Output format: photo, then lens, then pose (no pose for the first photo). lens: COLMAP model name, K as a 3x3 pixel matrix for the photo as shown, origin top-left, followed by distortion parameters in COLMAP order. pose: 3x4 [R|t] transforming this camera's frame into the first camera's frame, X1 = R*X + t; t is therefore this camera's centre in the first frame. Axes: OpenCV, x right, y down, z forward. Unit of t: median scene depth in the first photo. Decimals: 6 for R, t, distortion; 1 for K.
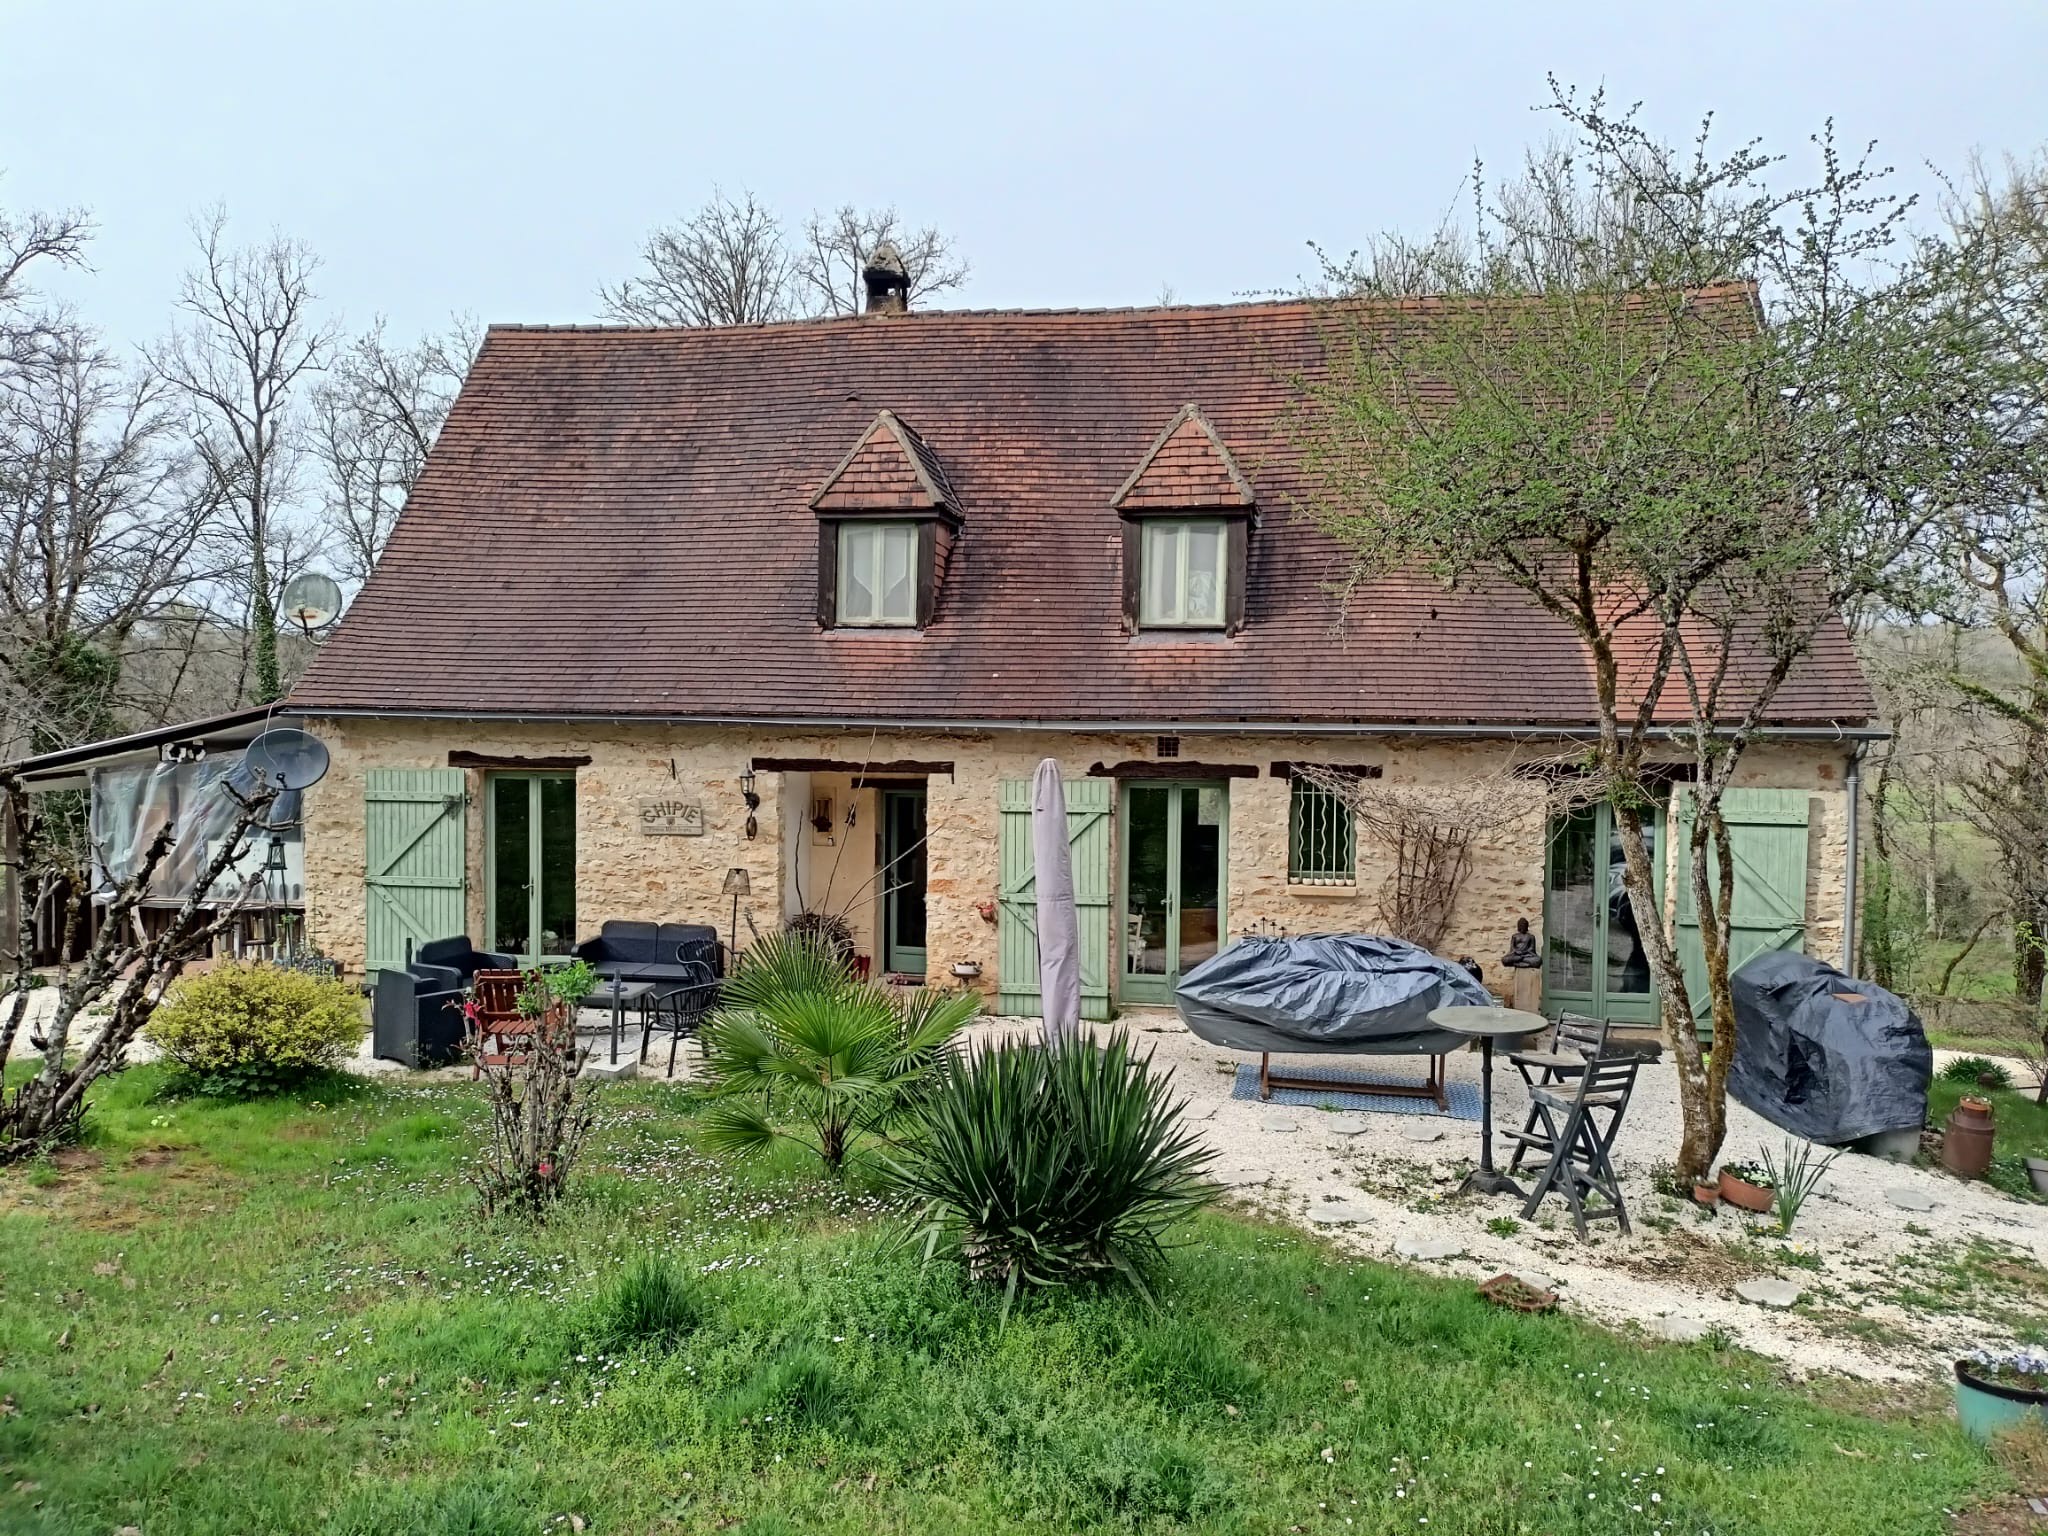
lens RADIAL K [[1487.3, 0, 1030.4], [0, 1487.3, 755.0], [0, 0, 1]] dist [0.105856, -0.175198]
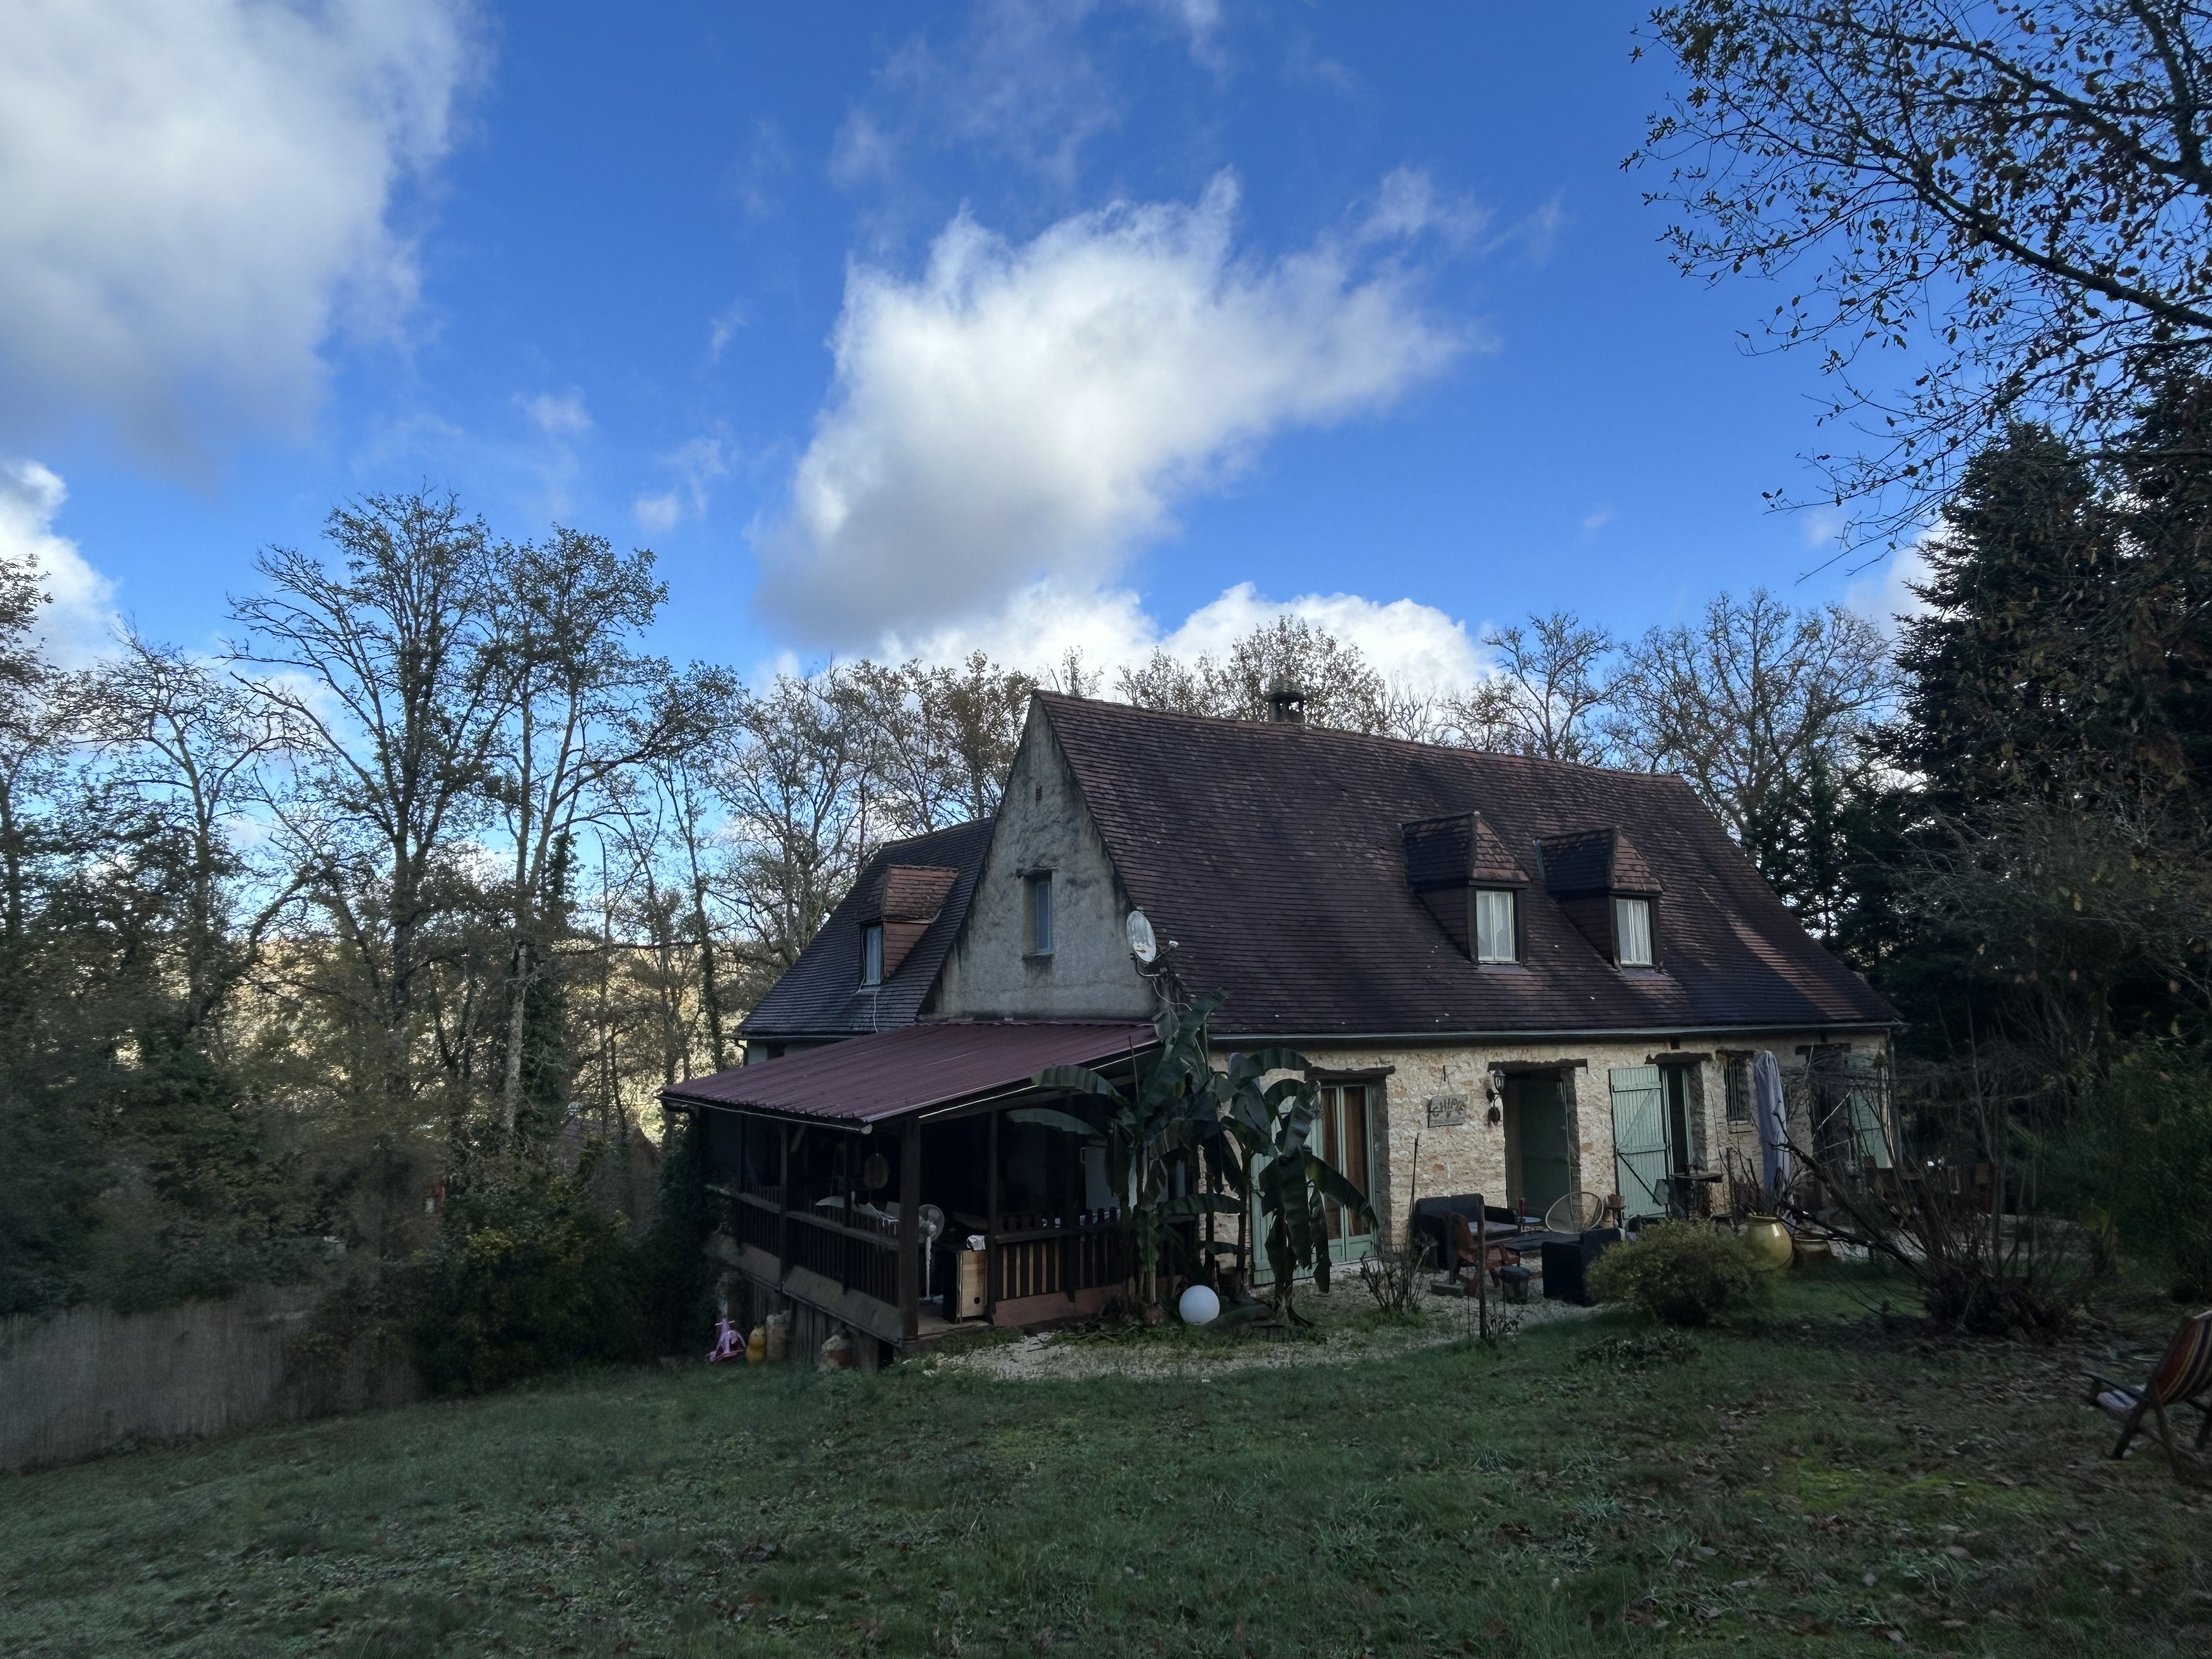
lens RADIAL K [[1517.6, 0, 1096.6], [0, 1517.6, 839.4], [0, 0, 1]] dist [-0.048465, 0.046036]
pose [[0.740315, 0.058891, 0.669676, -1.348179], [0.030079, 0.992256, -0.120511, -0.043311], [-0.671587, 0.109359, 0.732811, 0.206222]]
